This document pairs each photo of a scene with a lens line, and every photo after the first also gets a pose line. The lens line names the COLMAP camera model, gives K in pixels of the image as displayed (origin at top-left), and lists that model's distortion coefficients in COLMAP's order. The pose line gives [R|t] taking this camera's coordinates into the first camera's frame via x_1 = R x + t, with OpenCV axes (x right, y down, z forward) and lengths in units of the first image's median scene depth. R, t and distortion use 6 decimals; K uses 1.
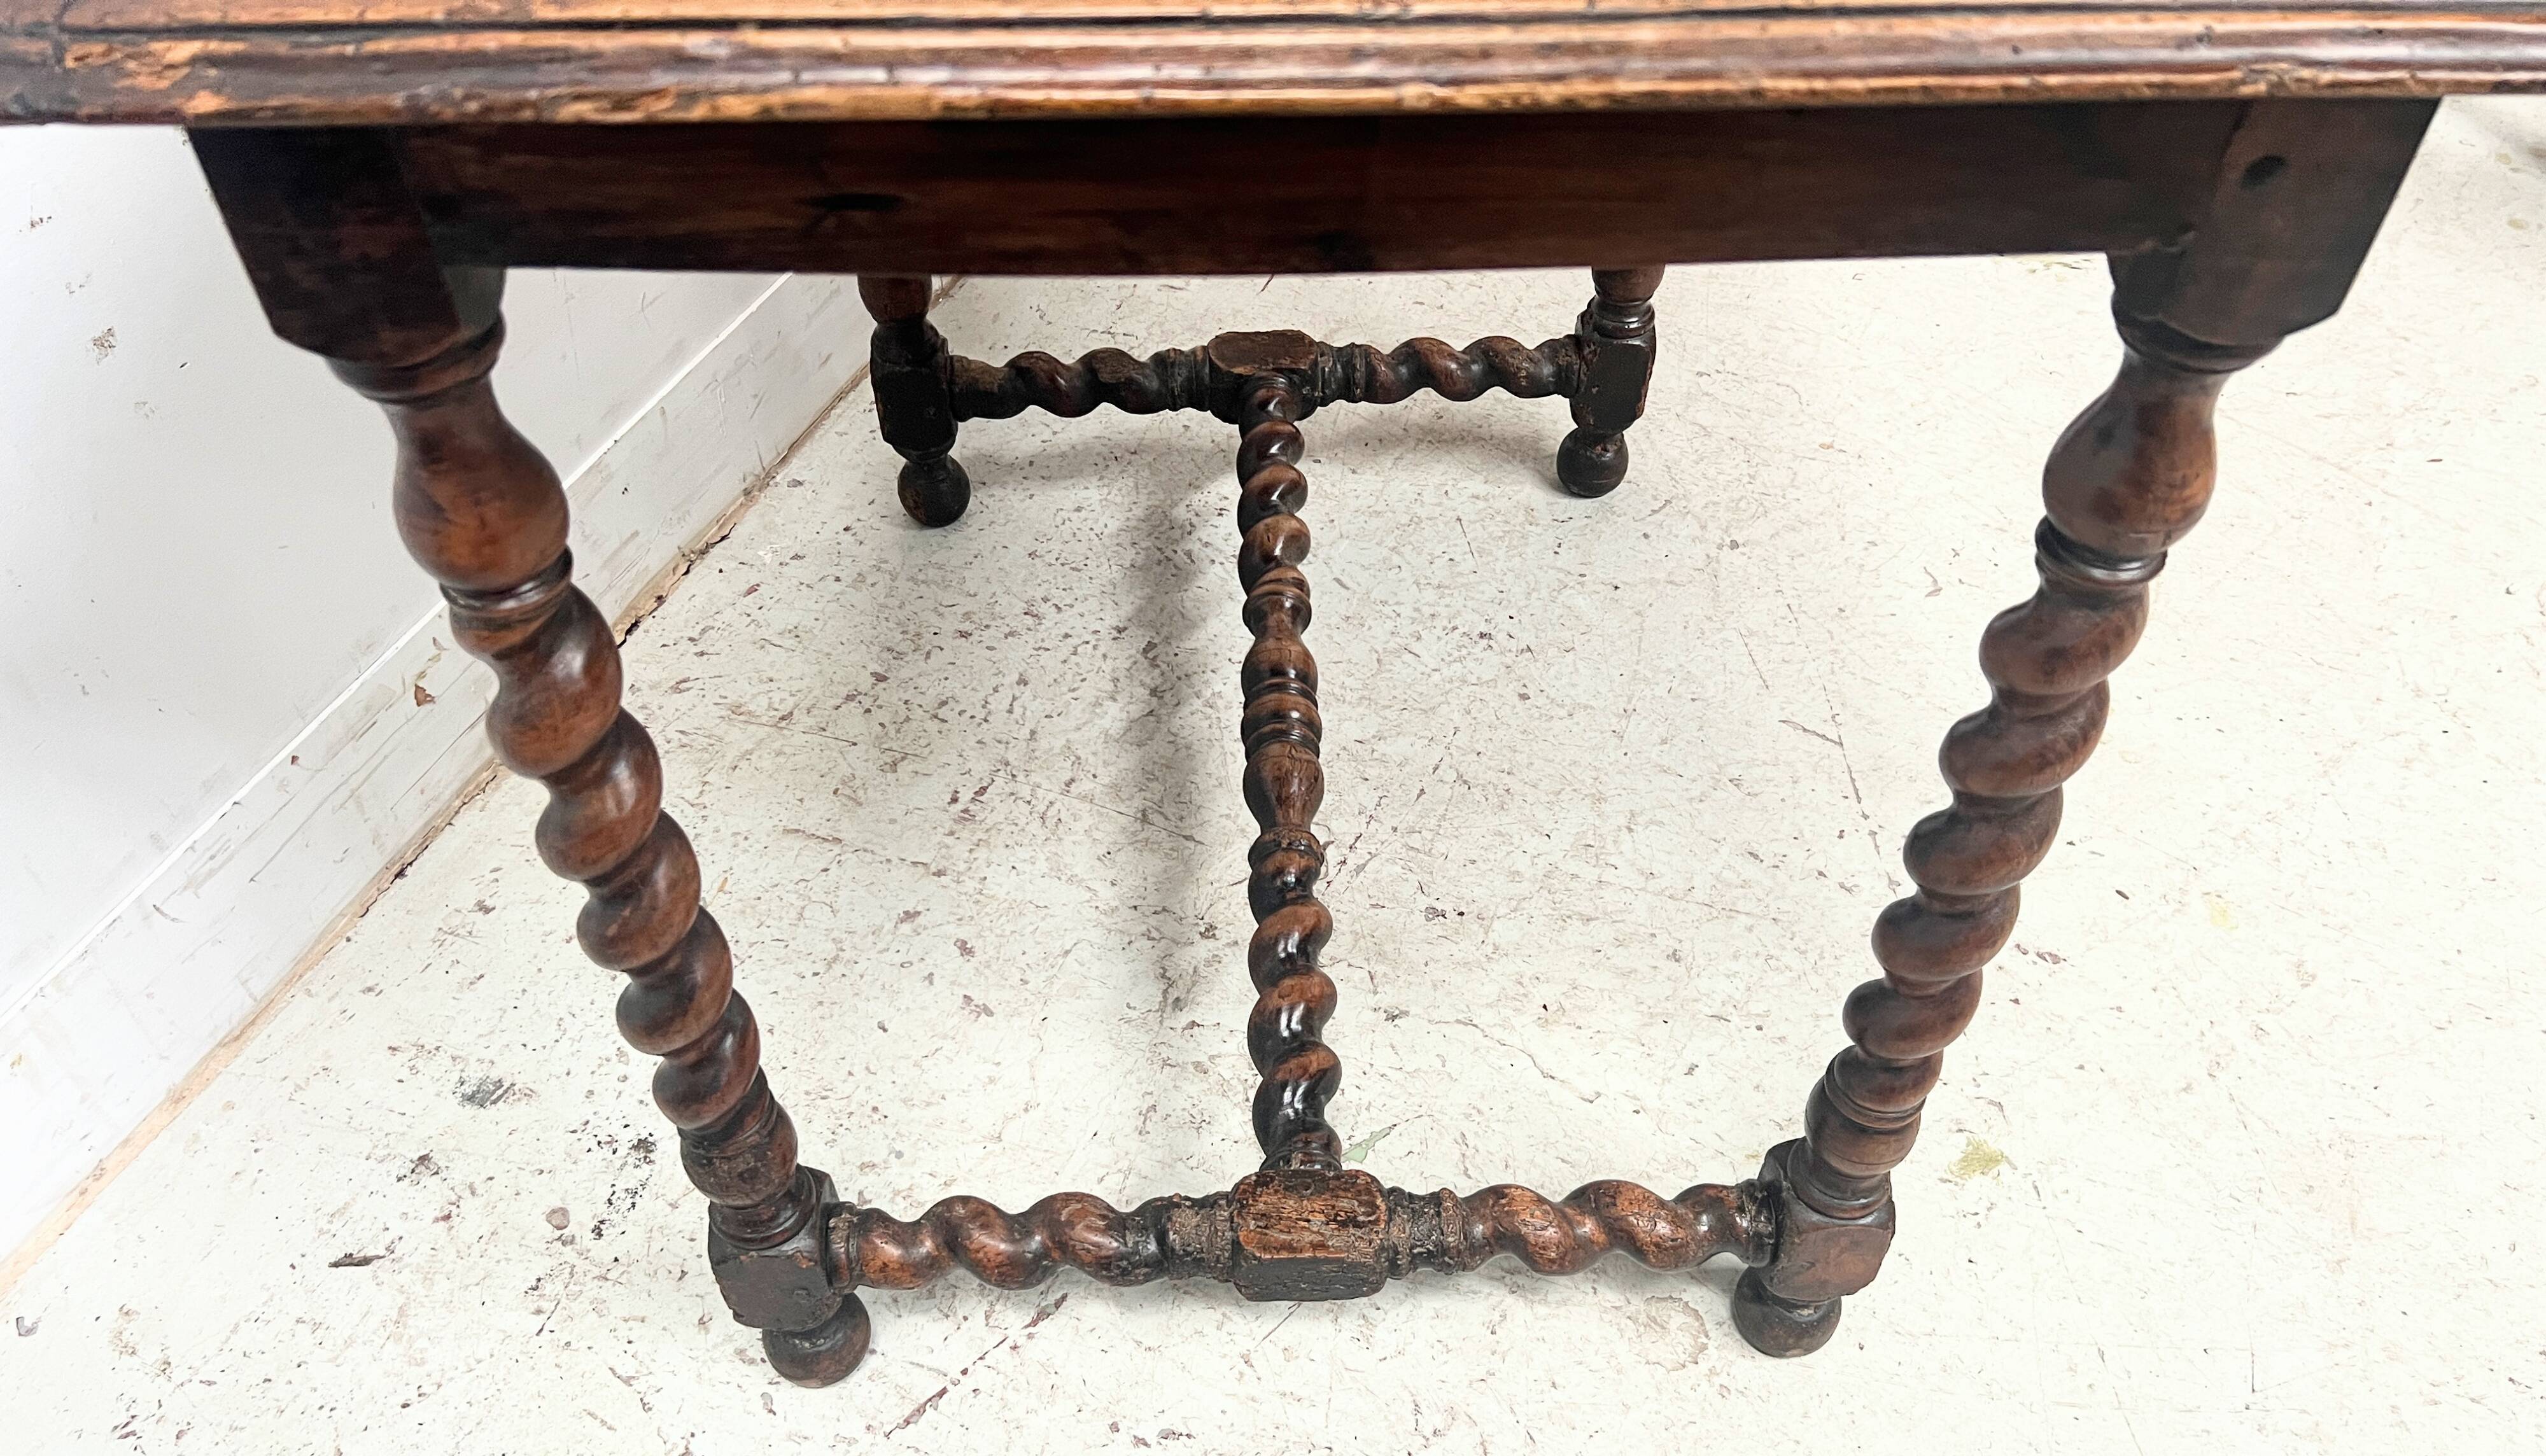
lens RADIAL K [[1982.2, 0, 1272.4], [0, 1982.2, 903.8], [0, 0, 1]] dist [0.165397, -0.463160]
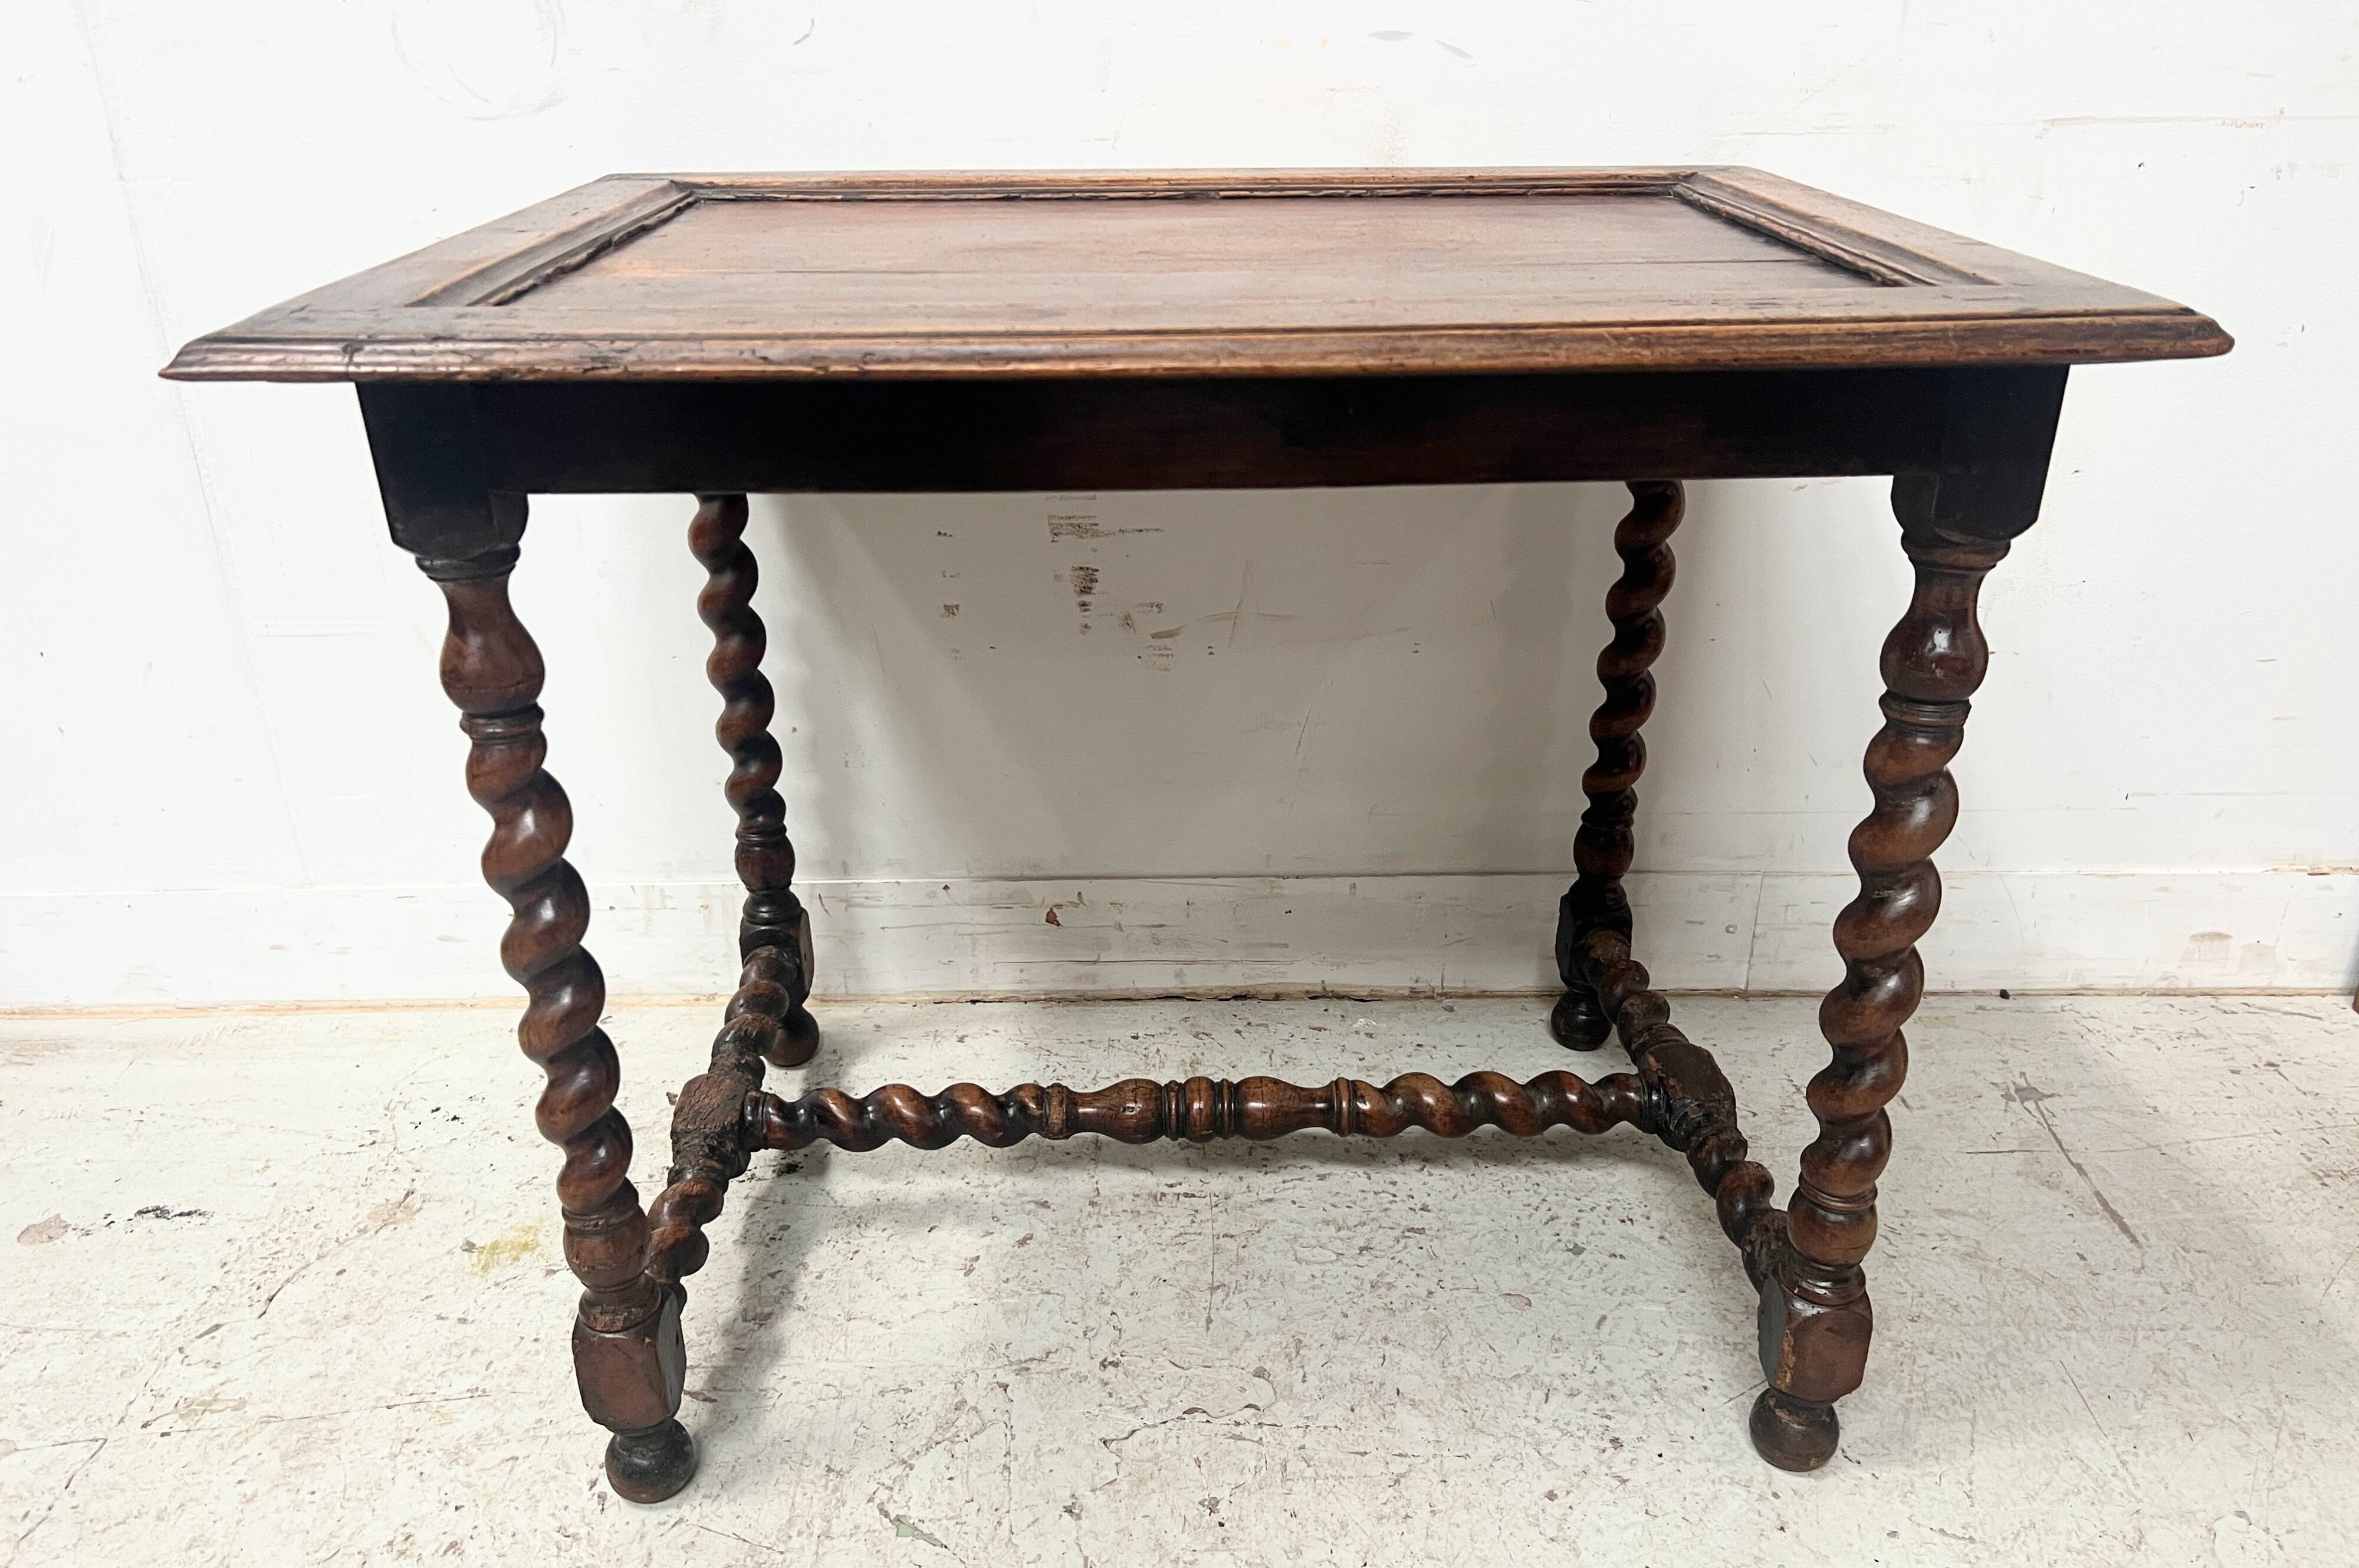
lens RADIAL K [[1788.9, 0, 1179.8], [0, 1788.9, 867.7], [0, 0, 1]] dist [0.050812, -0.058138]
pose [[0.376727, 0.410501, -0.830401, 0.689896], [-0.692503, 0.720200, 0.041856, -0.250648], [0.615237, 0.559287, 0.555592, 0.314461]]
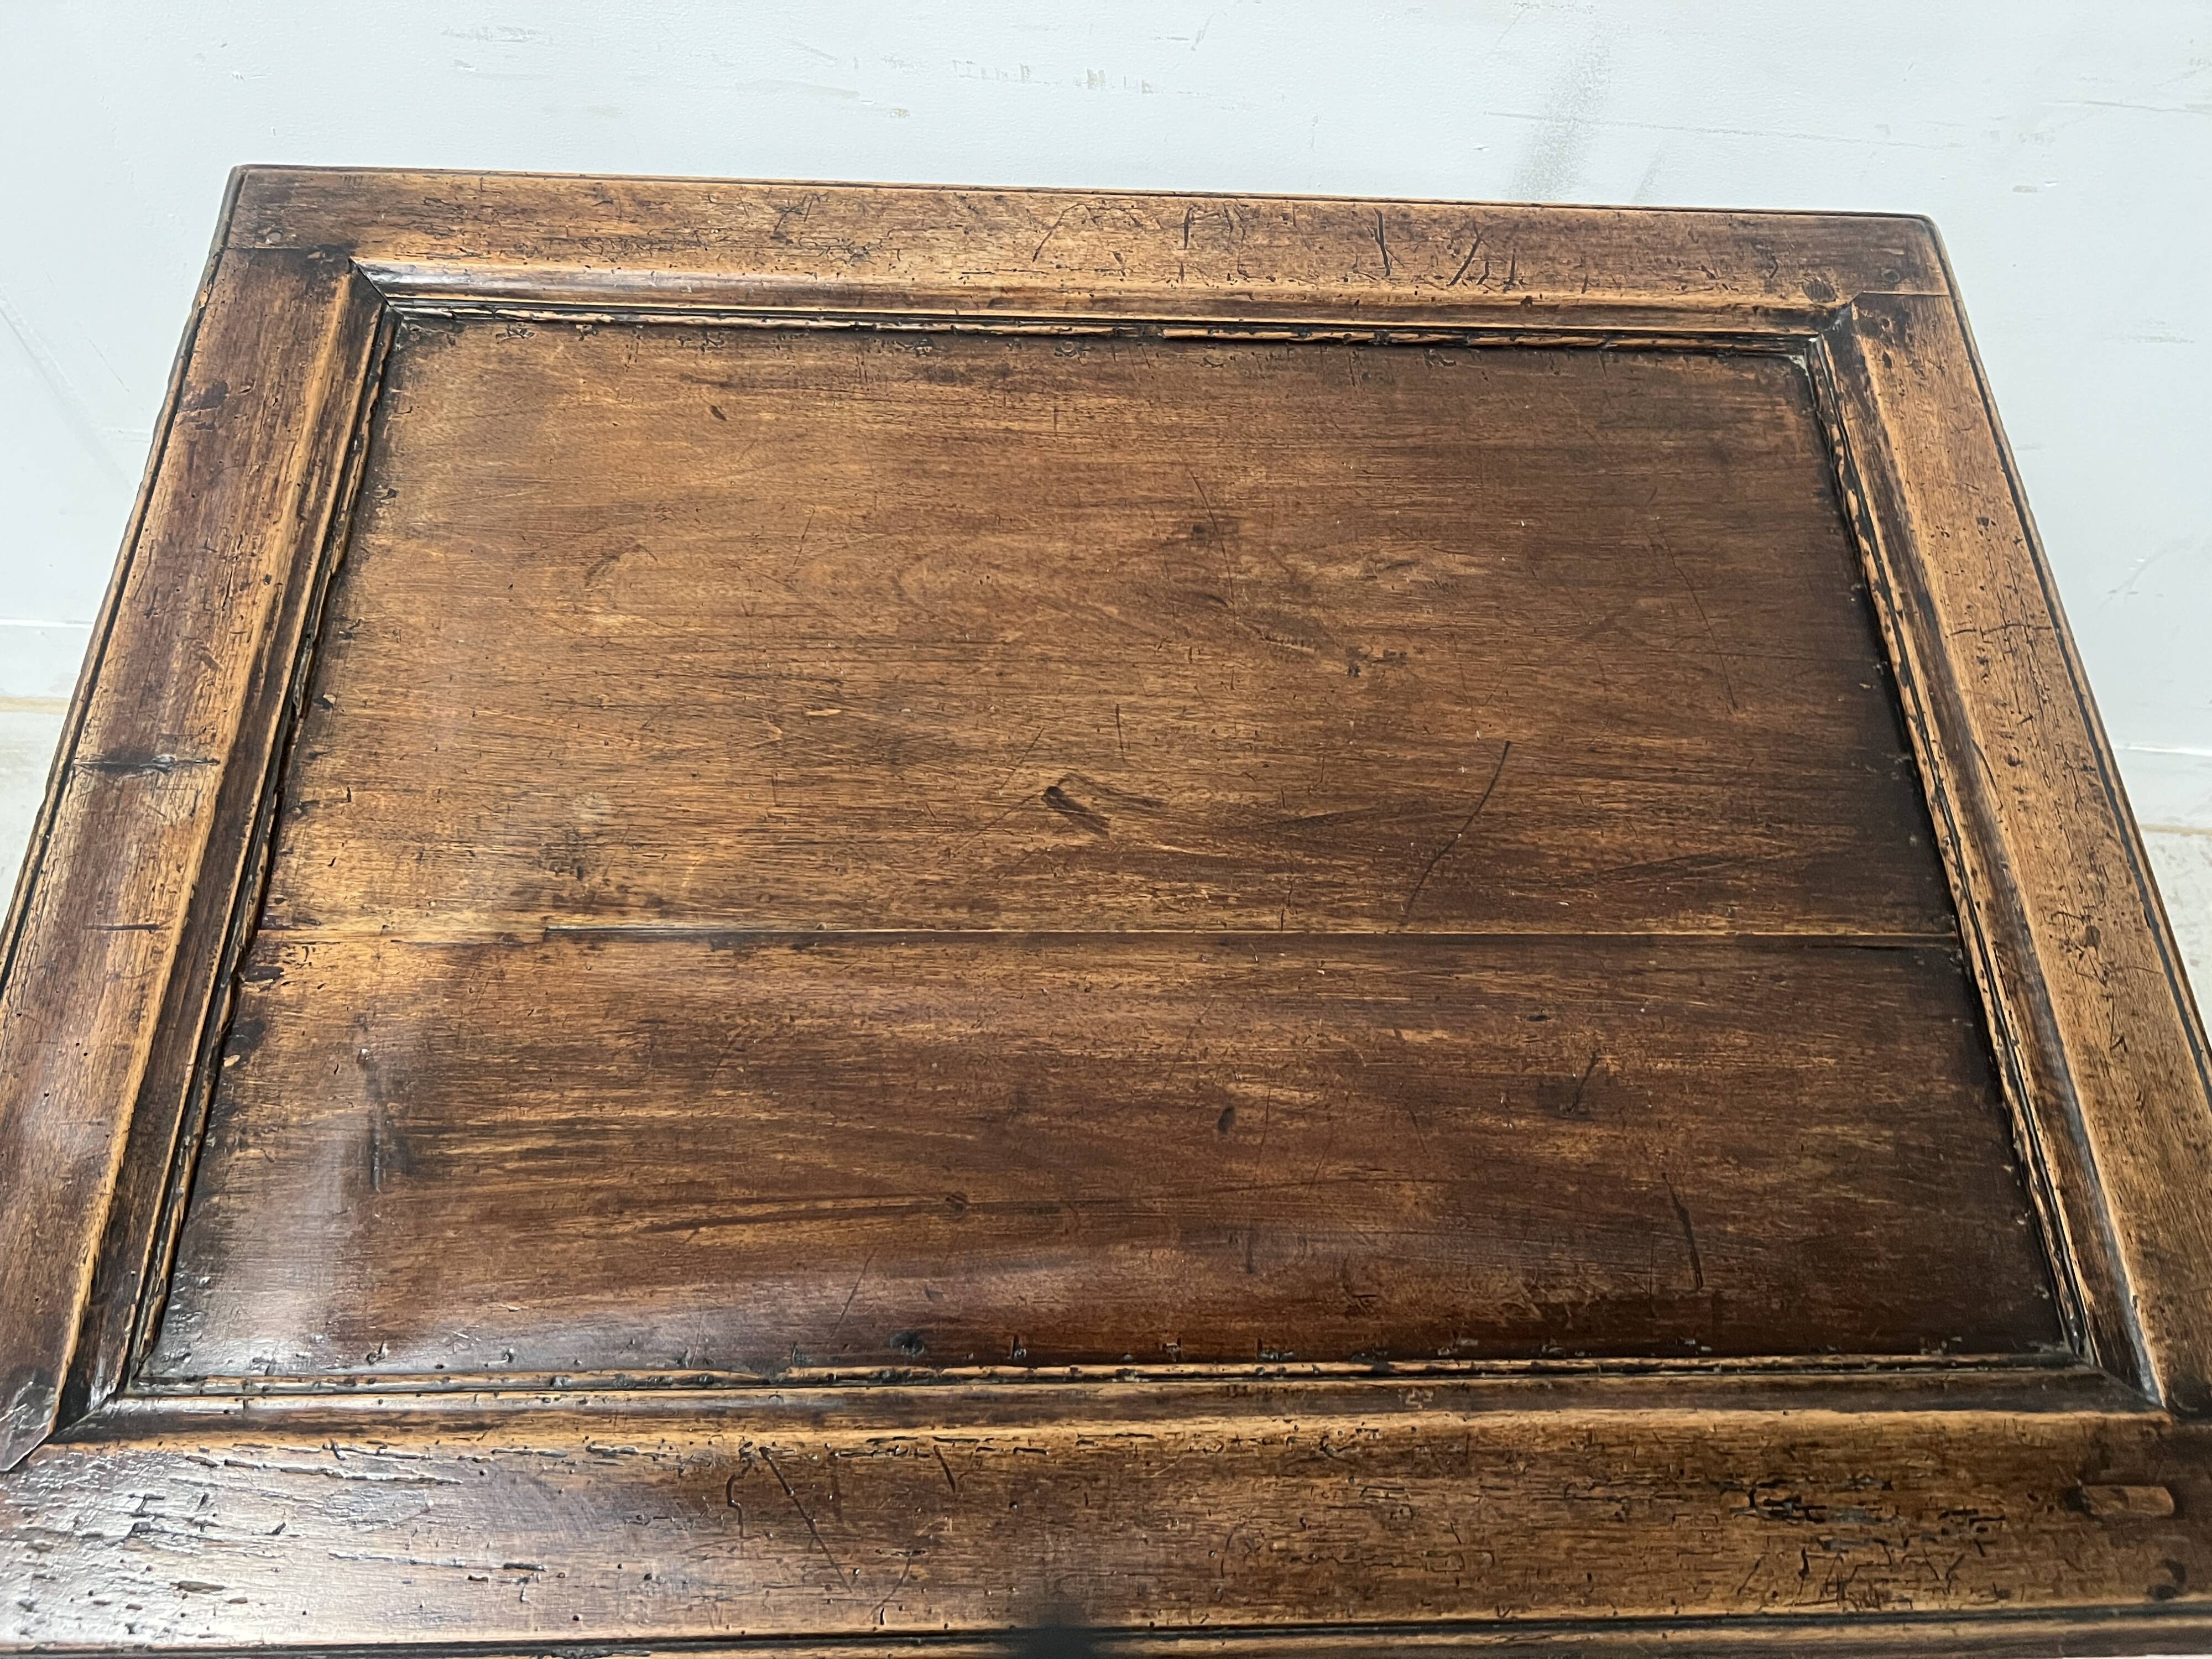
lens RADIAL K [[1662.0, 0, 1080.5], [0, 1662.0, 848.3], [0, 0, 1]] dist [0.043671, -0.060955]
pose [[0.364750, 0.836614, -0.408698, 0.114928], [-0.734063, 0.528409, 0.426538, -0.648531], [0.572808, 0.144430, 0.806865, 0.163804]]
